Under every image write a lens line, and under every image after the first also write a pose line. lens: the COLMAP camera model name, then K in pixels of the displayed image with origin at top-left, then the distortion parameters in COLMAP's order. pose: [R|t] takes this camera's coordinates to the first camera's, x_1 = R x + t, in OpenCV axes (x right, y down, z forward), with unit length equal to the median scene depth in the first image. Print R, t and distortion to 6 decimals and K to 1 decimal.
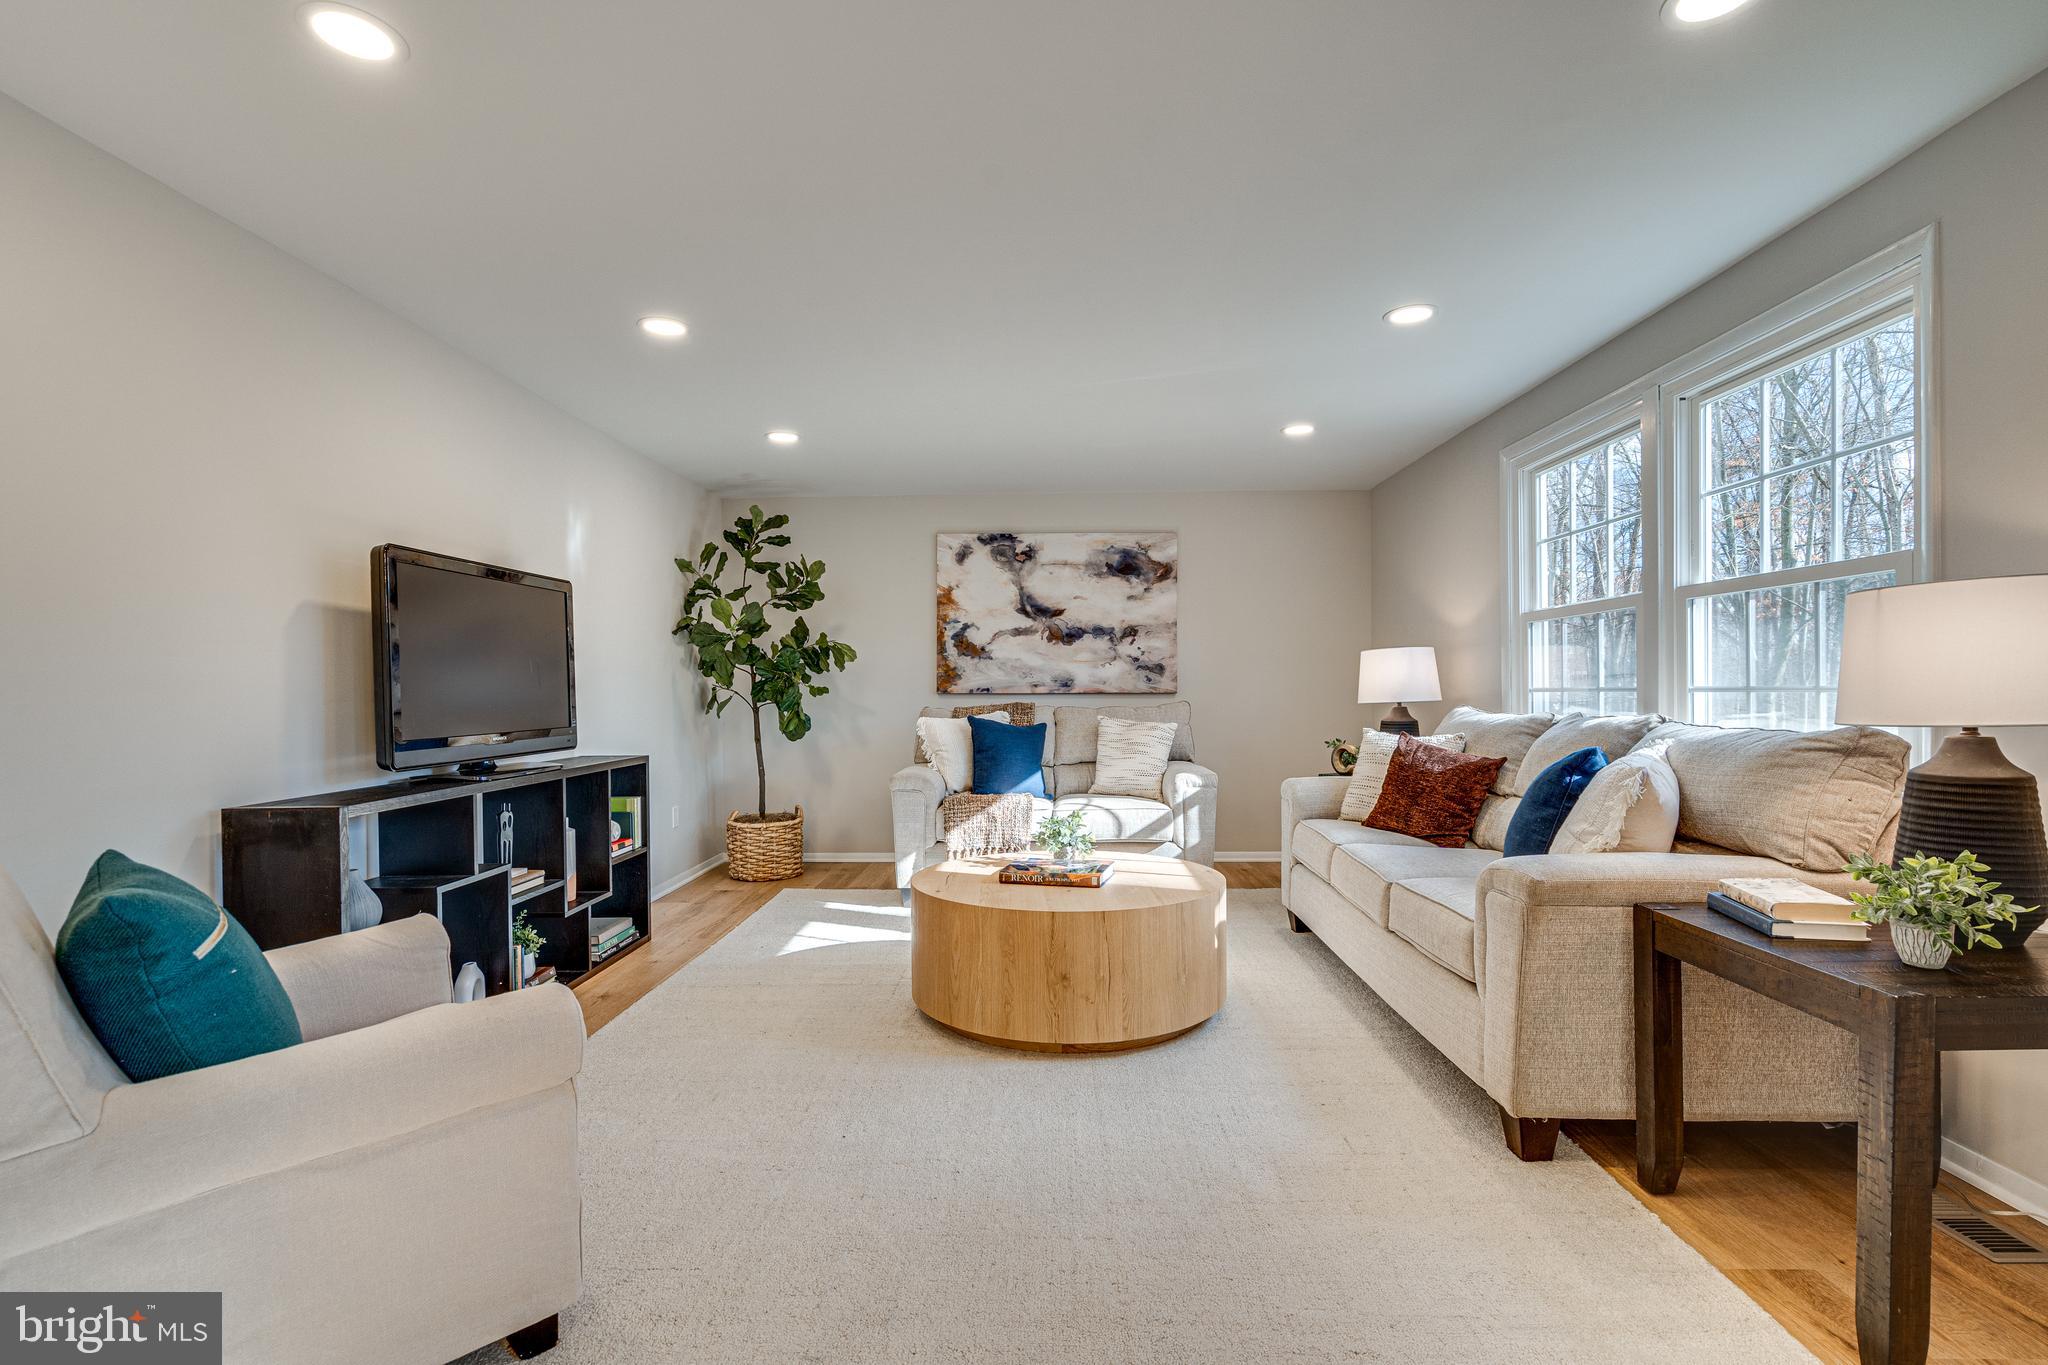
lens RADIAL K [[946.8, 0, 1020.7], [0, 946.8, 684.2], [0, 0, 1]] dist [-0.013870, 0.007236]
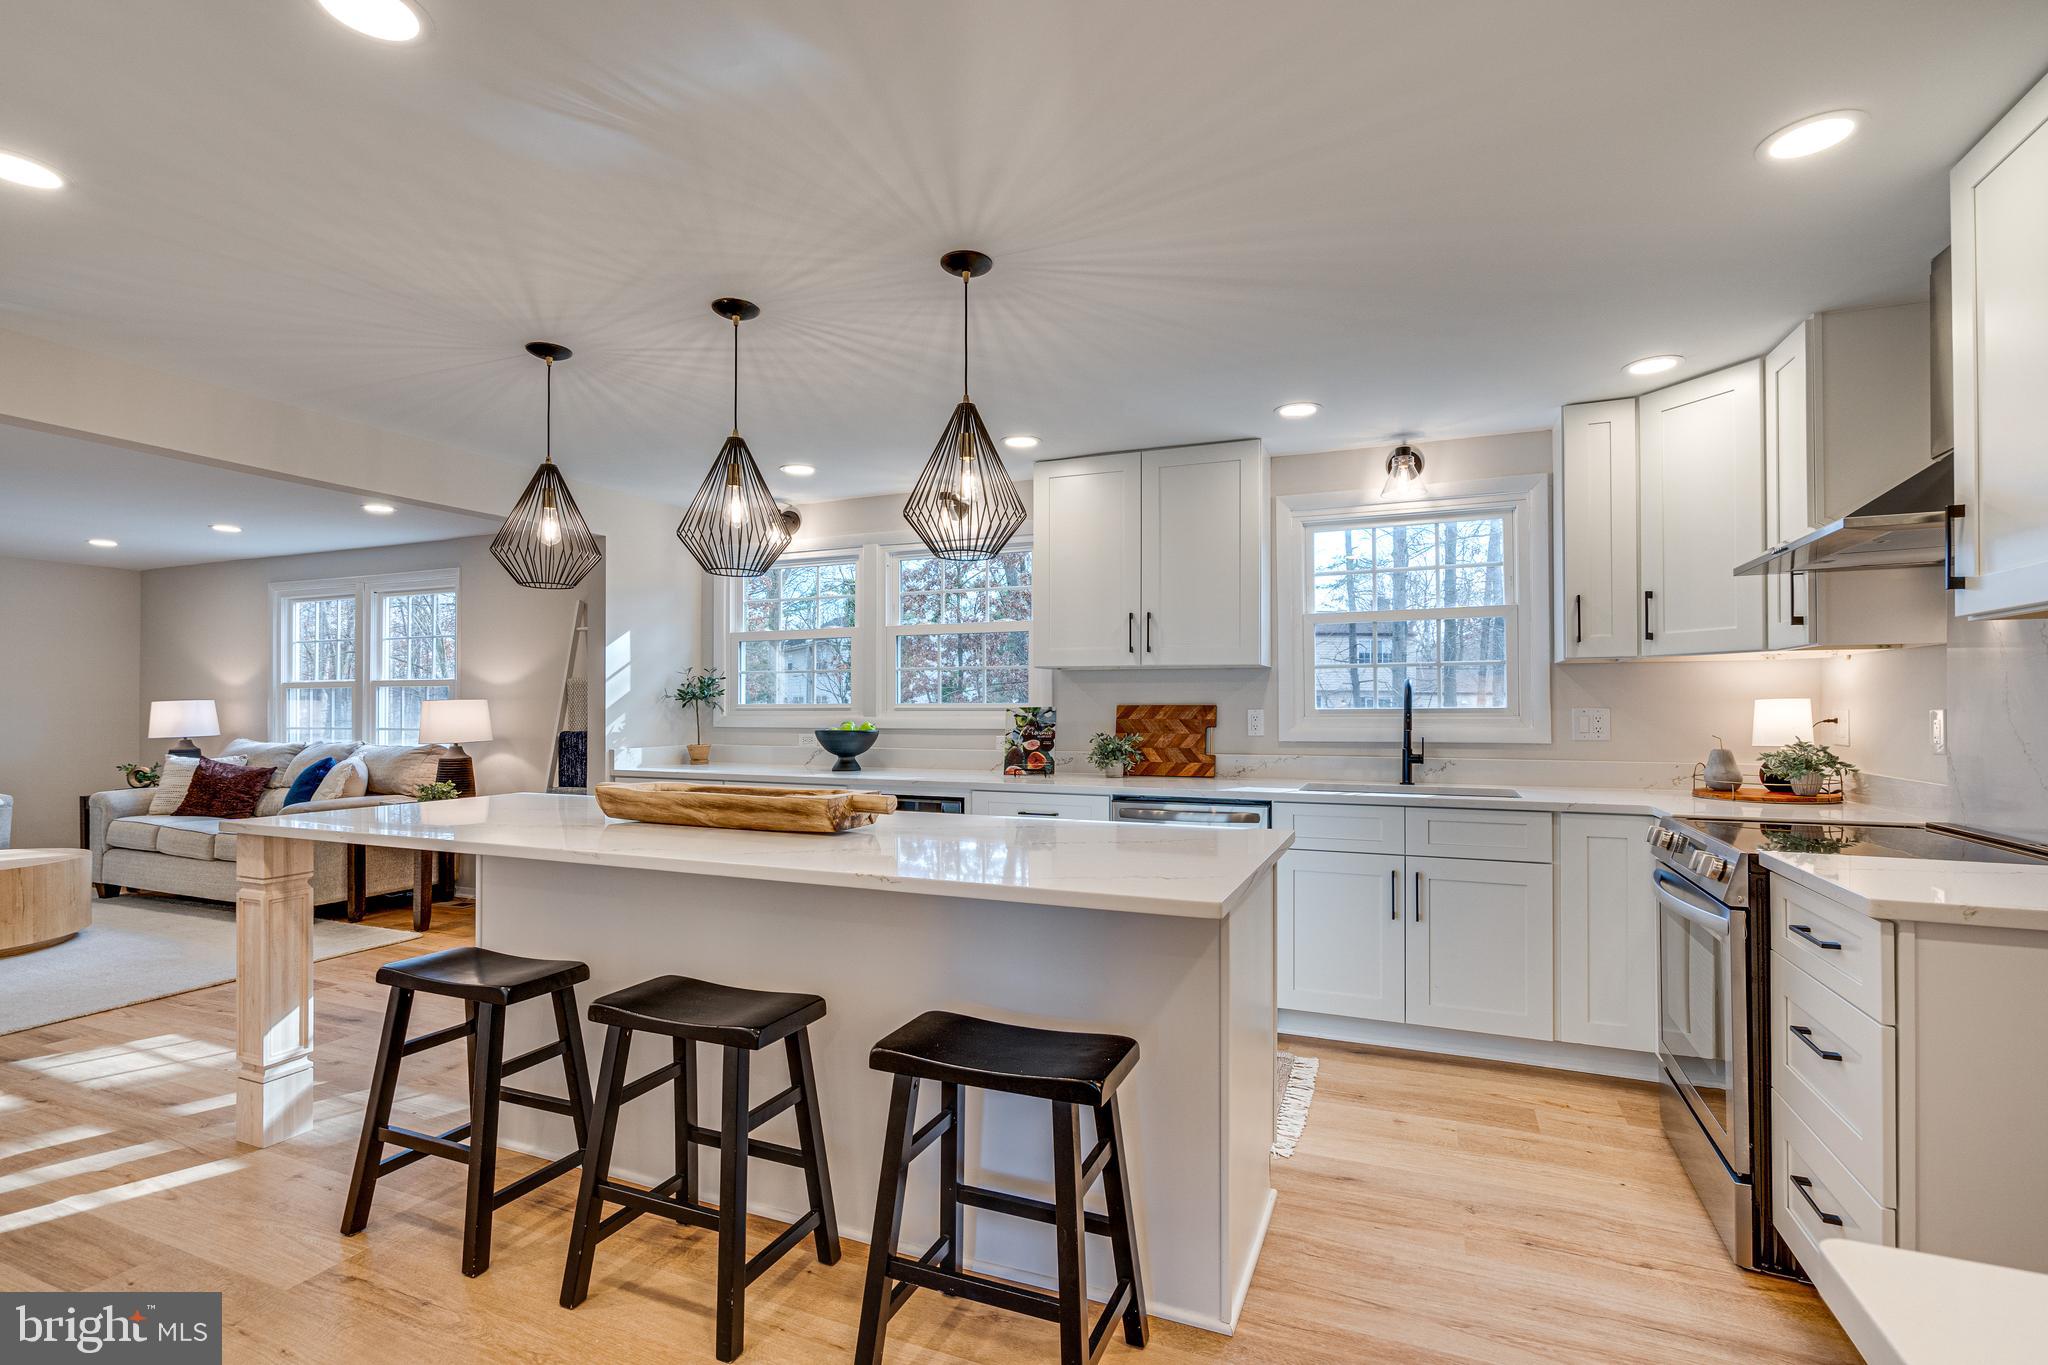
lens RADIAL K [[946.8, 0, 1027.3], [0, 946.8, 693.1], [0, 0, 1]] dist [-0.013870, 0.007236]
pose [[0.361179, 0.021852, 0.932240, -0.450524], [-0.007365, 0.999761, -0.020581, -0.025839], [-0.932467, 0.000567, 0.361254, -0.689568]]
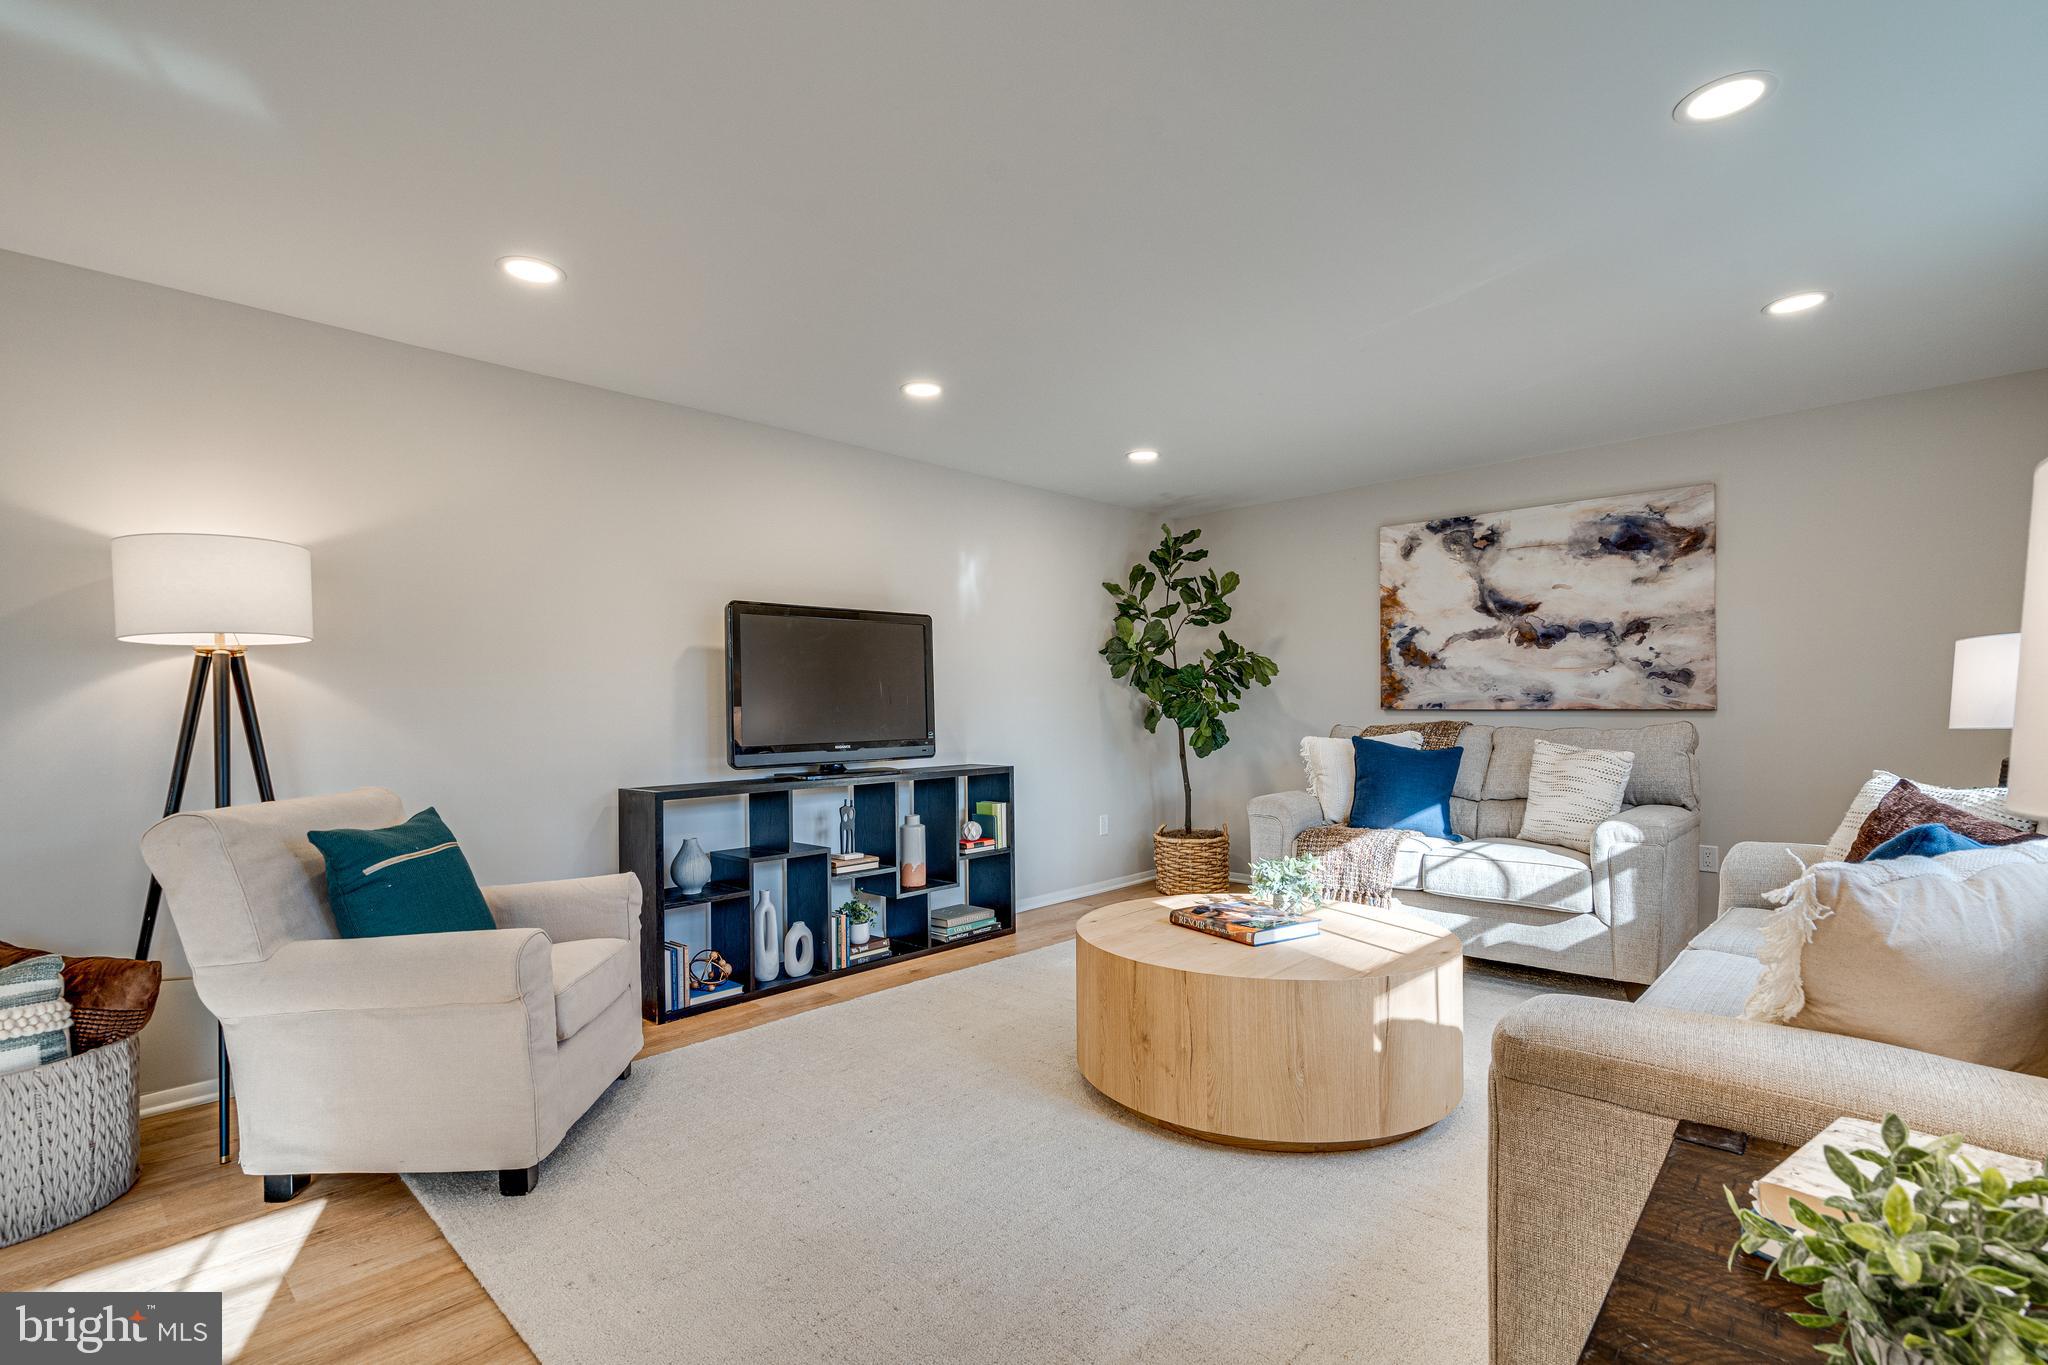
lens RADIAL K [[946.8, 0, 1018.6], [0, 946.8, 696.2], [0, 0, 1]] dist [-0.013870, 0.007236]
pose [[0.741541, -0.007869, -0.670861, 0.293794], [0.007143, 0.999967, -0.003834, -0.001896], [0.670869, -0.001949, 0.741573, 0.147557]]
